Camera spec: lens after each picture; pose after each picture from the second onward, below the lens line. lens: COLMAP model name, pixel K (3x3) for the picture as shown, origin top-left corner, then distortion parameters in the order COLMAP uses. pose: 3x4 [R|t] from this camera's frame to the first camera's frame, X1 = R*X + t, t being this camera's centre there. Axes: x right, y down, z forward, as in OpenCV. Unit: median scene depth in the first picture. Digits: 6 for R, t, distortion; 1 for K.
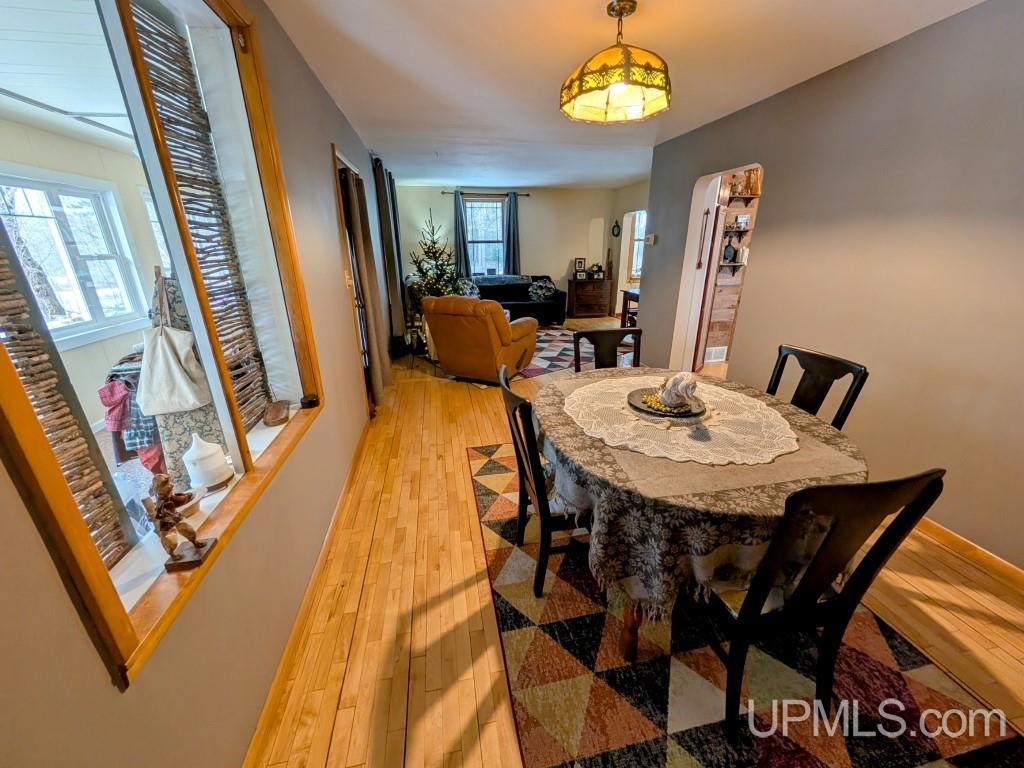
lens RADIAL K [[385.5, 0, 512.0], [0, 385.5, 384.0], [0, 0, 1]] dist [0.000177, 0.000001]
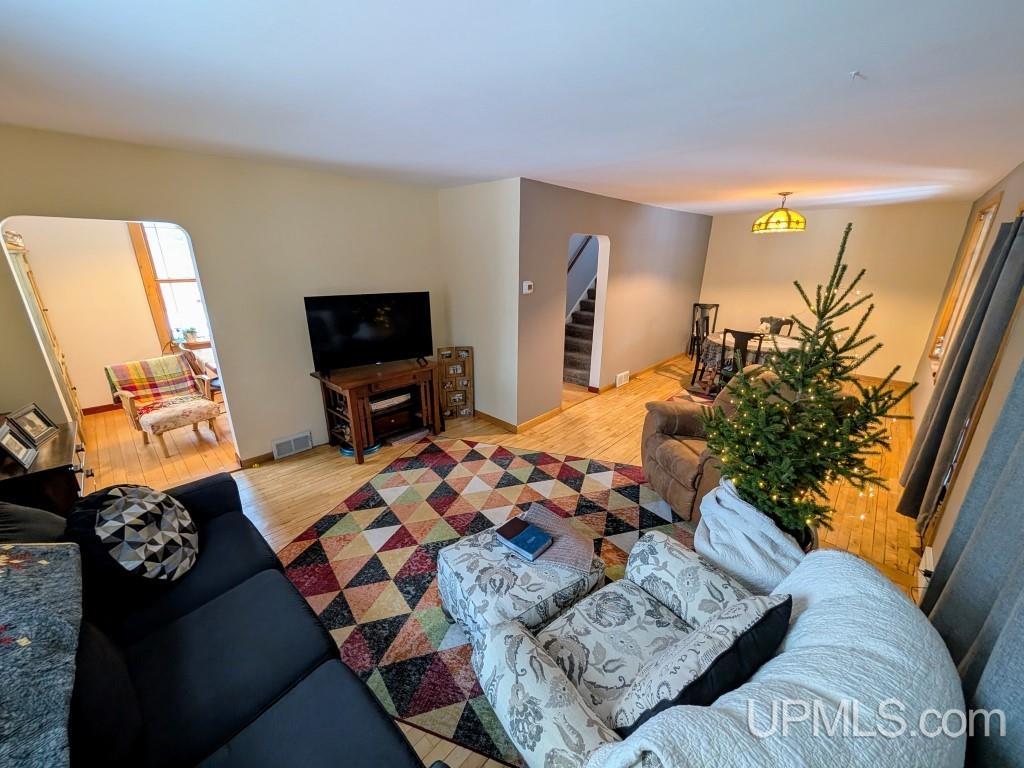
lens RADIAL K [[385.5, 0, 512.0], [0, 385.5, 384.0], [0, 0, 1]] dist [0.000177, 0.000001]
pose [[-0.577437, -0.253811, 0.775981, -0.820415], [0.273222, 0.835575, 0.476618, -1.471783], [-0.769361, 0.487232, -0.413145, 3.573028]]
